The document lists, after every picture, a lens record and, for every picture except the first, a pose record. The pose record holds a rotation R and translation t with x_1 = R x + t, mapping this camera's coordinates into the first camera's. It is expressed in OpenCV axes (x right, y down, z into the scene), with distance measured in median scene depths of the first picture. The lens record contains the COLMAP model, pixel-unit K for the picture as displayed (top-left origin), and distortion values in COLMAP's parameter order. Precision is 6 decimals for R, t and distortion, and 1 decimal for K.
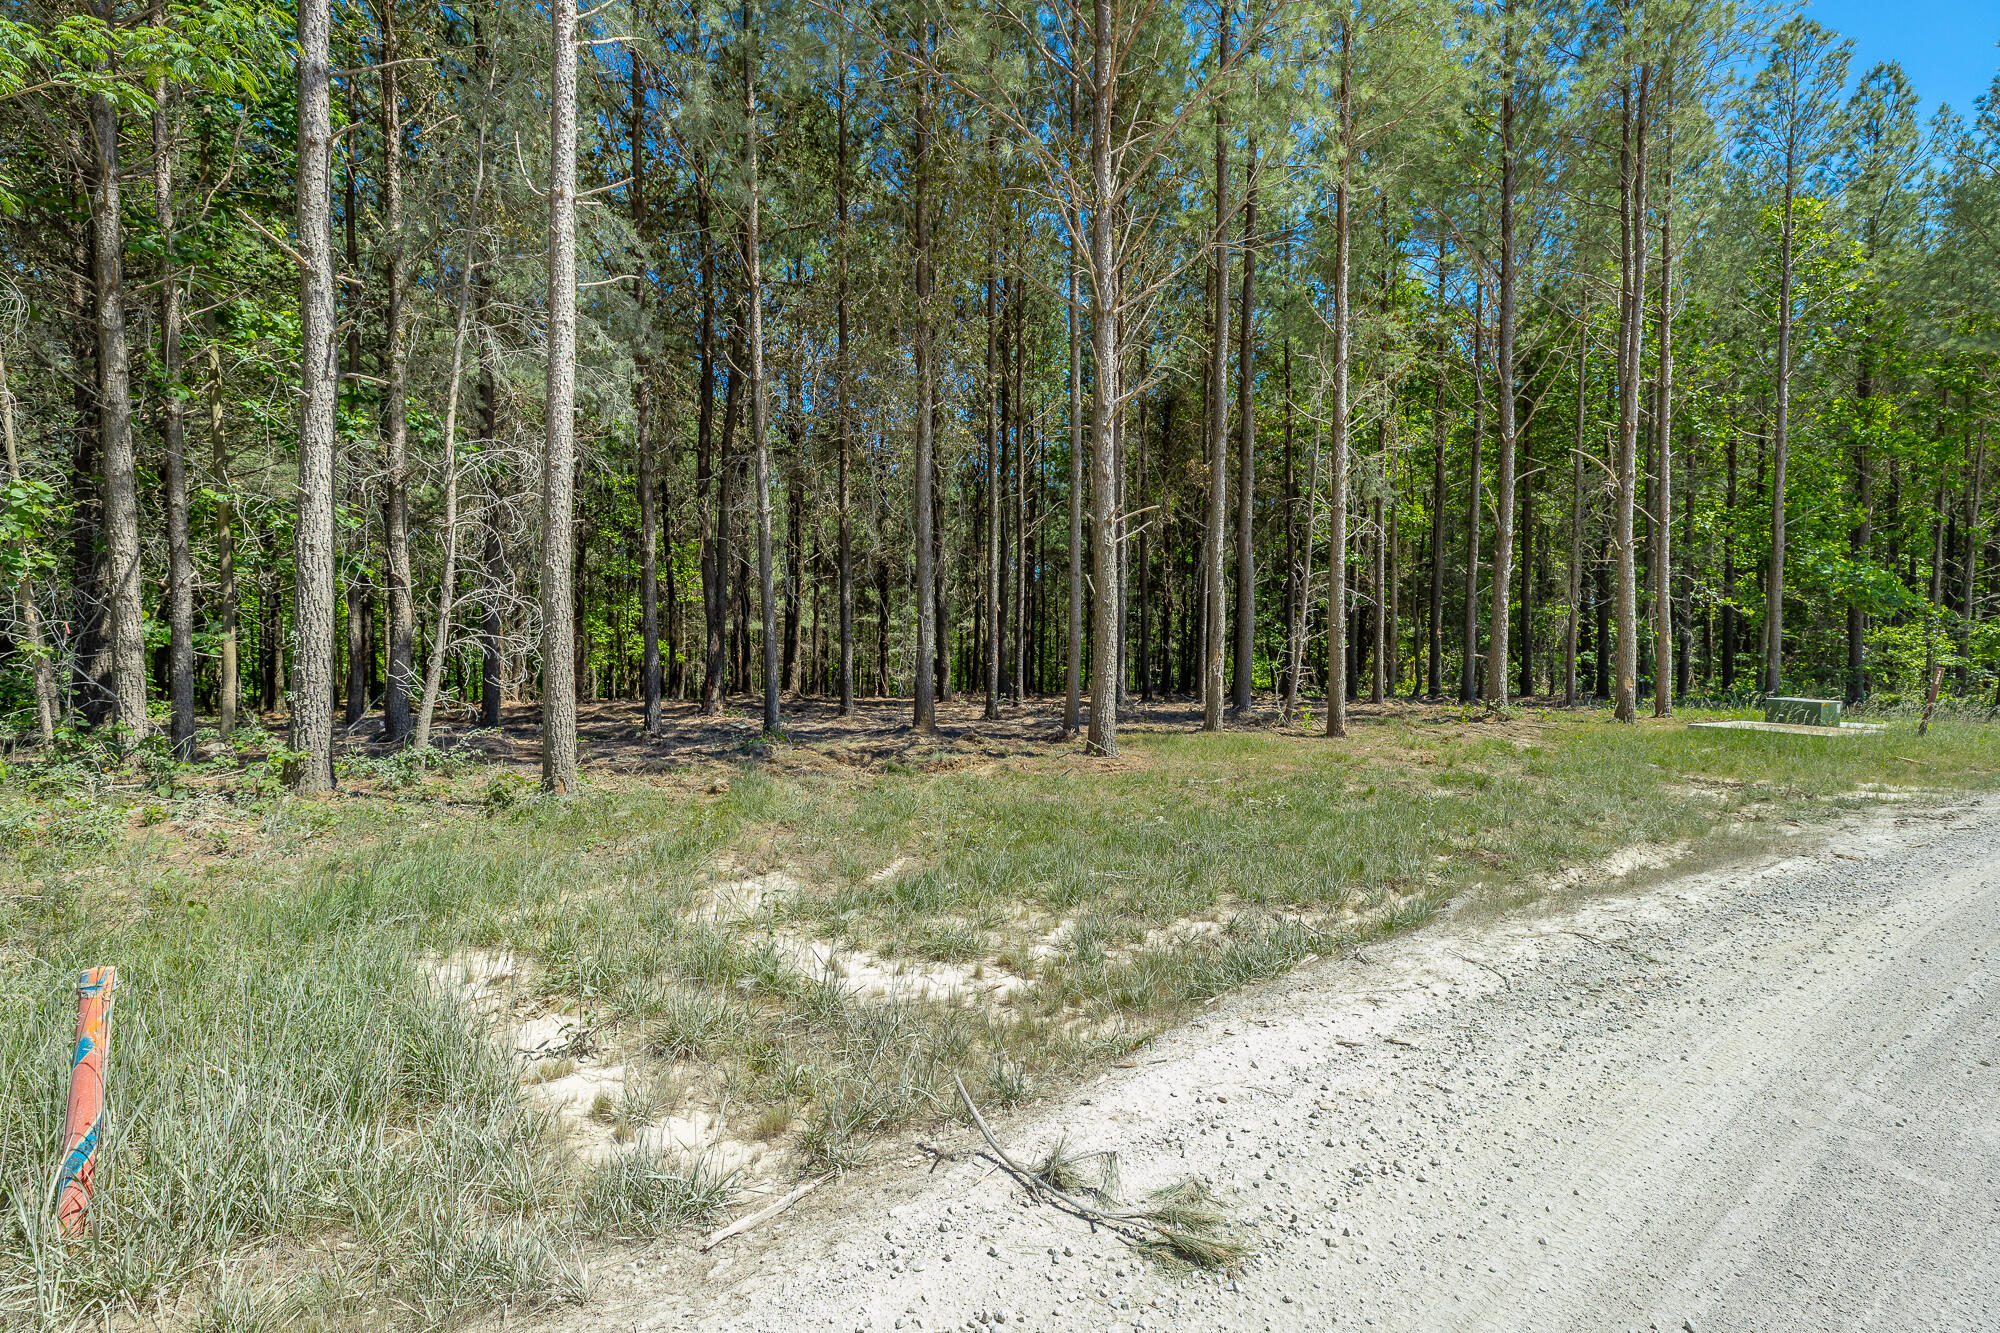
lens RADIAL K [[902.9, 0, 1003.9], [0, 902.9, 665.5], [0, 0, 1]] dist [0.000927, -0.000004]
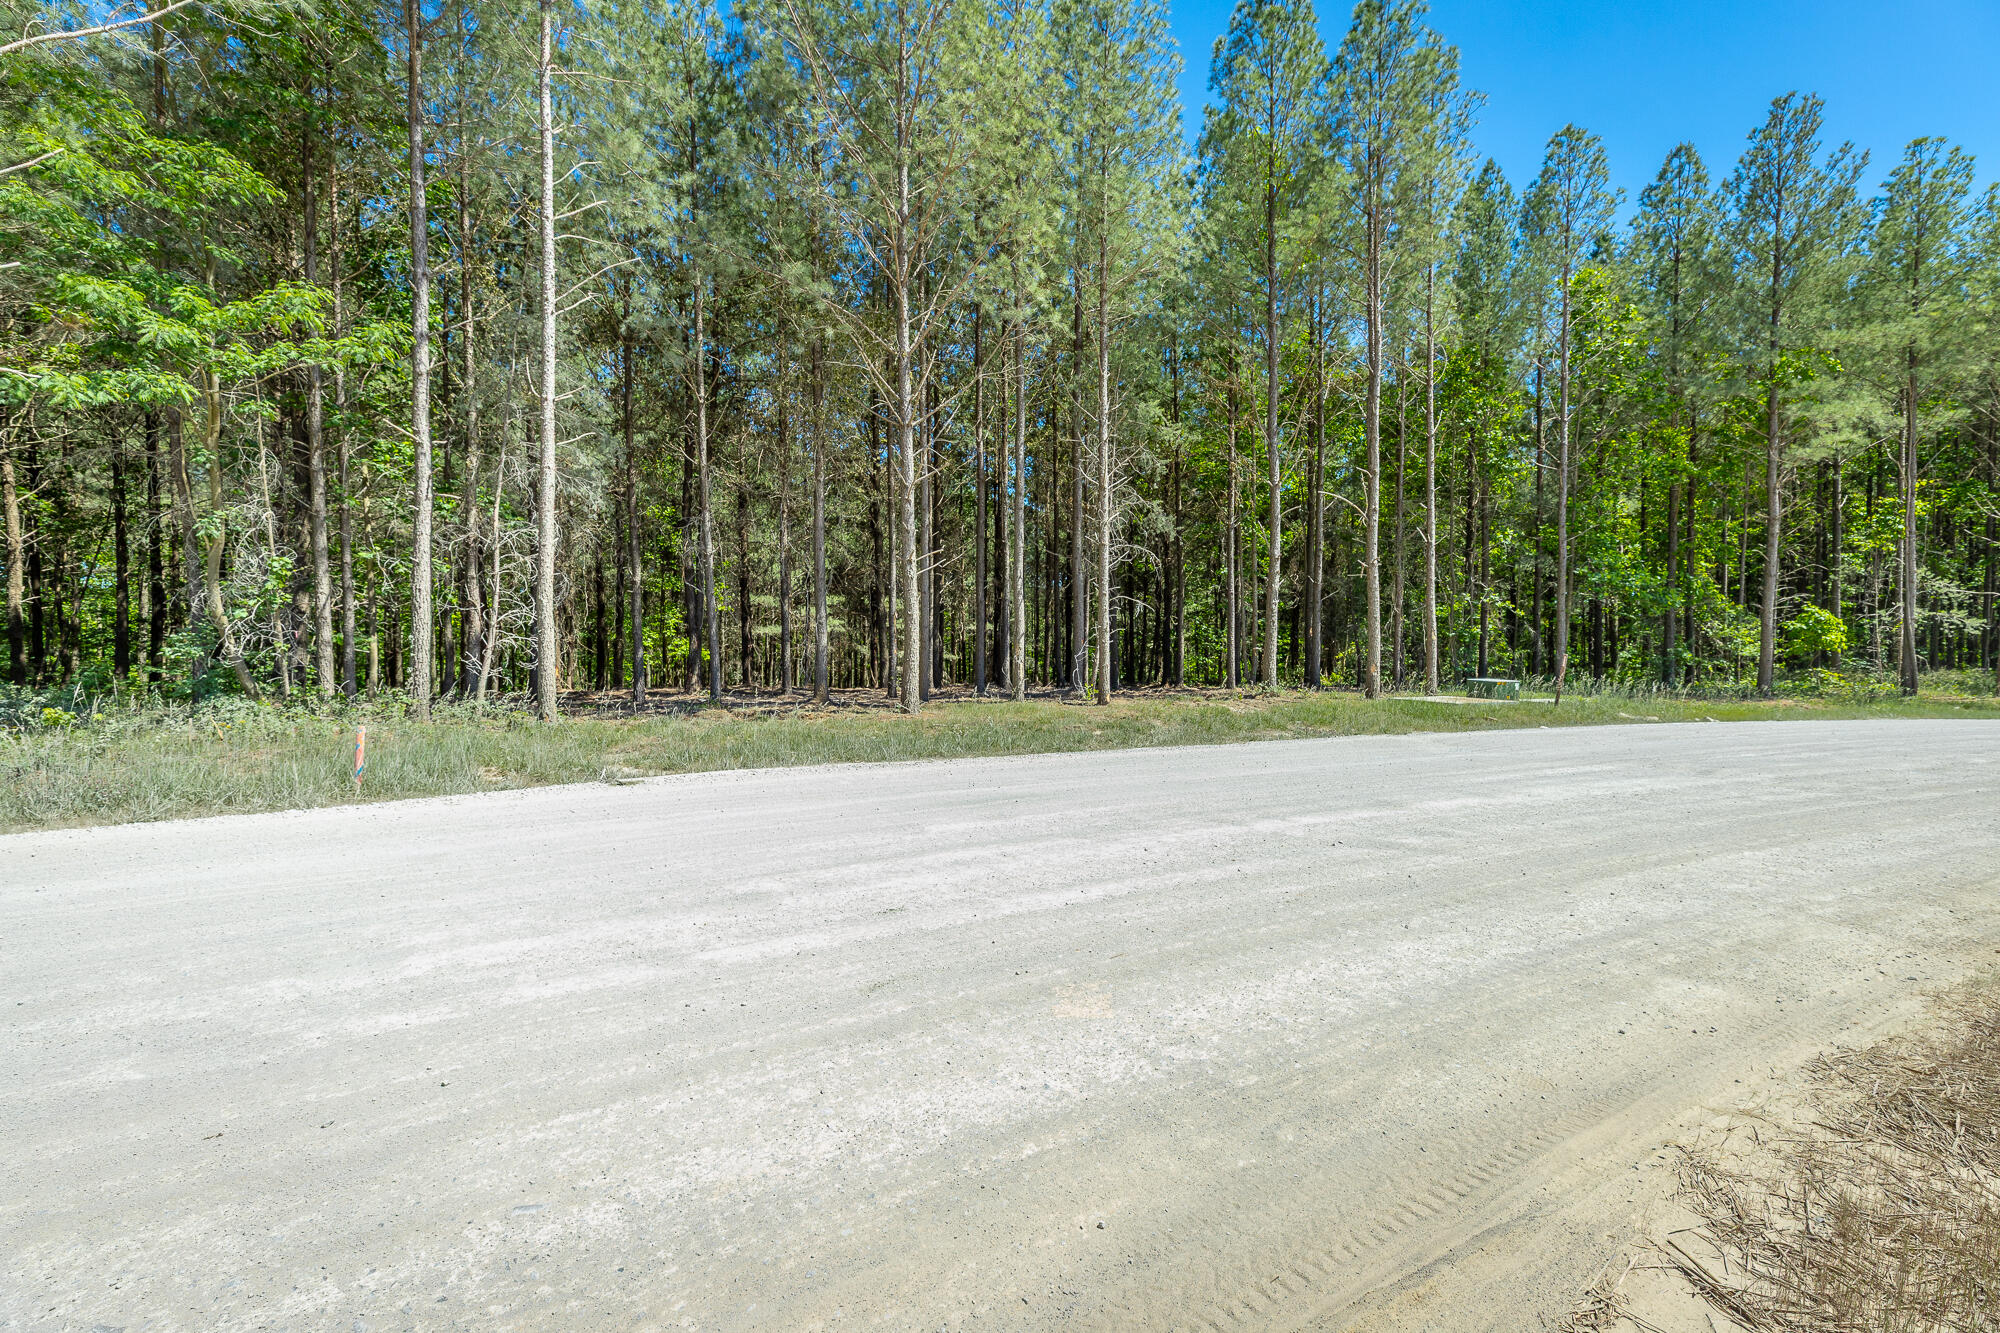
lens RADIAL K [[902.9, 0, 1000.0], [0, 902.9, 662.5], [0, 0, 1]] dist [0.000927, -0.000004]
pose [[0.996642, -0.005189, -0.081718, 0.447873], [0.004630, 0.999965, -0.007021, 0.029164], [0.081752, 0.006619, 0.996631, -0.588701]]
